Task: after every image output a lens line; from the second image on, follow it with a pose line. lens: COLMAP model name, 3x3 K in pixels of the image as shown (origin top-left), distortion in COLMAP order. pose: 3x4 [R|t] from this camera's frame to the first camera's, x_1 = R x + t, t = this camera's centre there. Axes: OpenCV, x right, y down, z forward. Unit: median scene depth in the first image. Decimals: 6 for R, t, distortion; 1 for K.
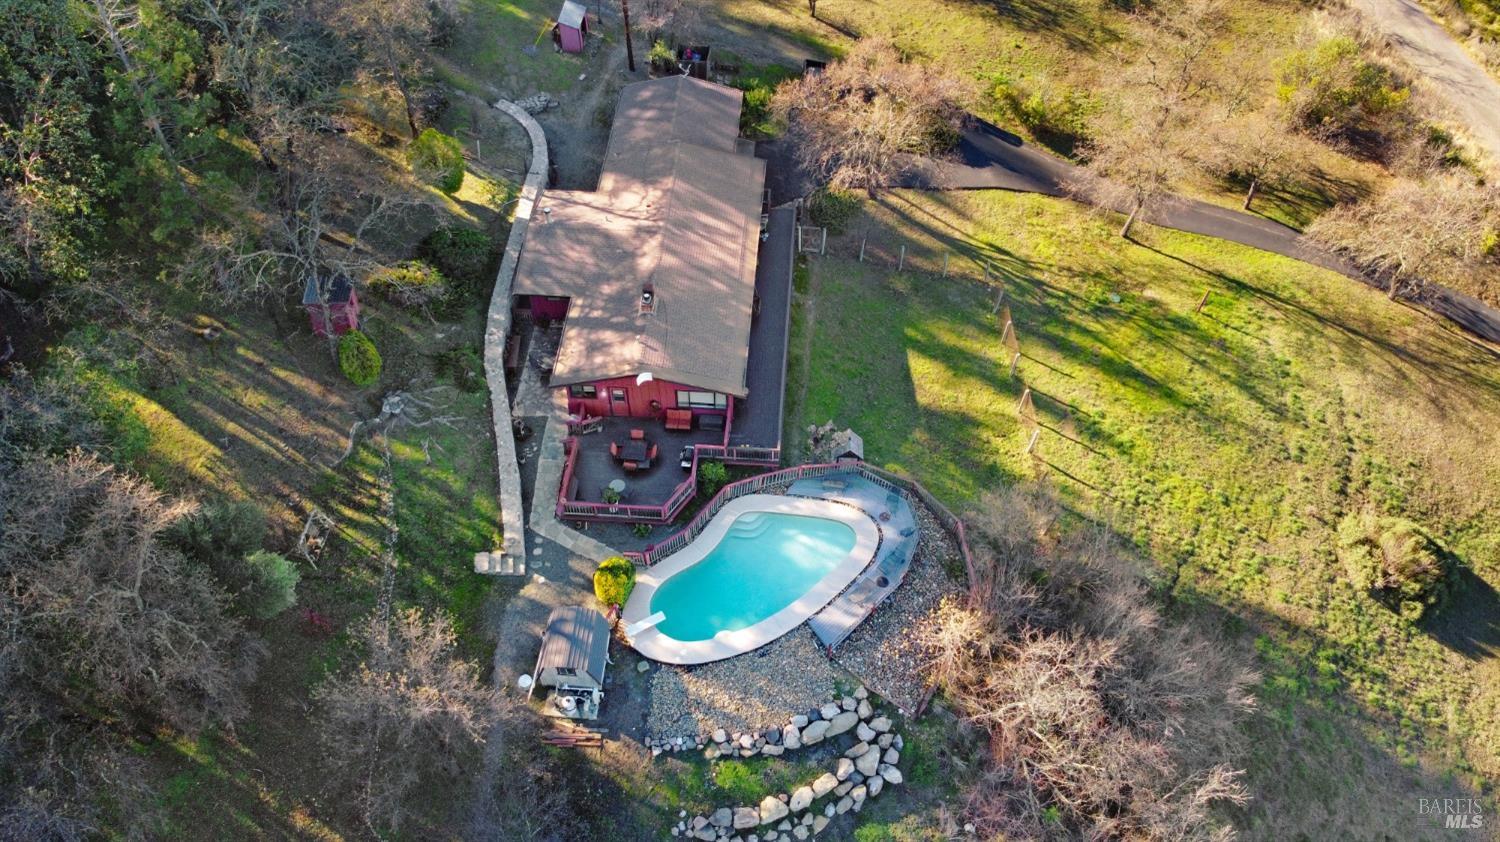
lens RADIAL K [[1137.8, 0, 747.0], [0, 1137.8, 429.0], [0, 0, 1]] dist [0.000869, -0.001530]
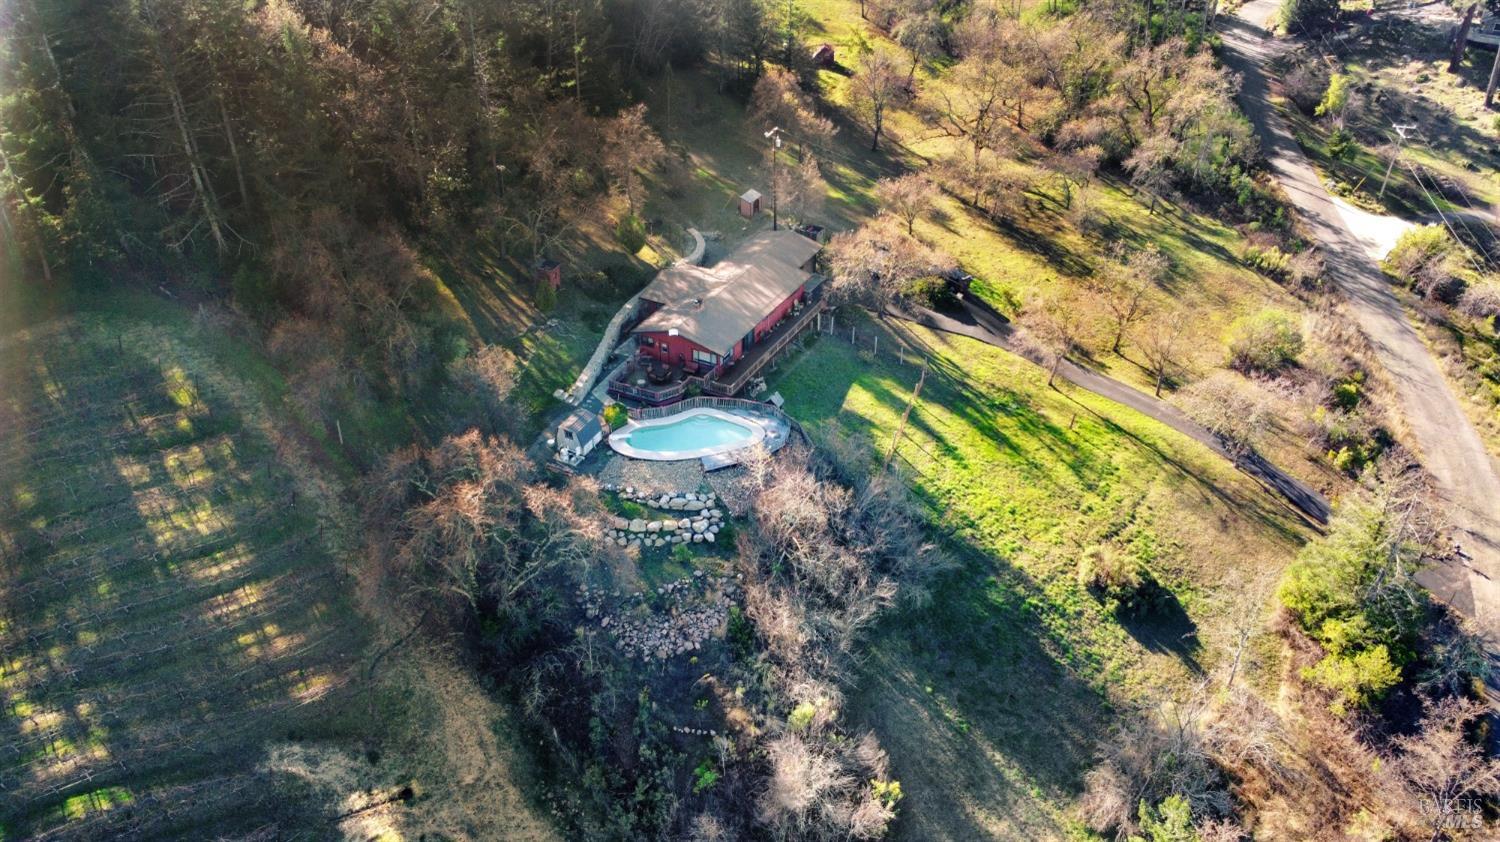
lens RADIAL K [[1137.8, 0, 747.0], [0, 1137.8, 429.0], [0, 0, 1]] dist [0.000869, -0.001530]
pose [[0.916146, 0.221293, -0.334225, 0.643582], [-0.309058, 0.920936, -0.237401, 0.481826], [0.255265, 0.320789, 0.912104, -0.578181]]
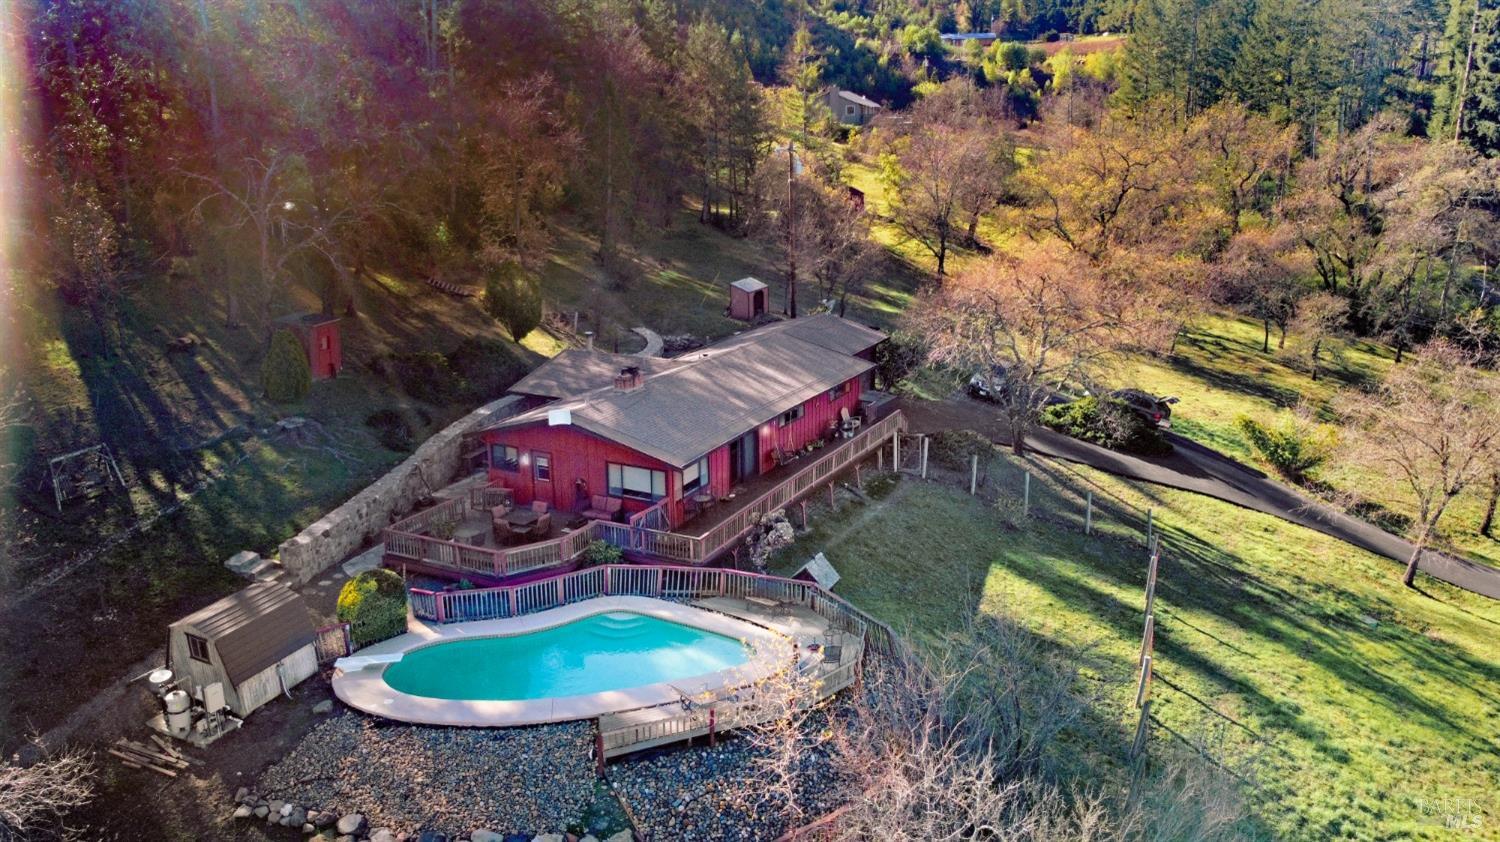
lens RADIAL K [[1137.8, 0, 747.0], [0, 1137.8, 429.0], [0, 0, 1]] dist [0.000869, -0.001530]
pose [[0.917536, 0.106411, -0.383150, 0.297322], [-0.303624, 0.809682, -0.502223, 0.287740], [0.256788, 0.577141, 0.775221, 0.439092]]
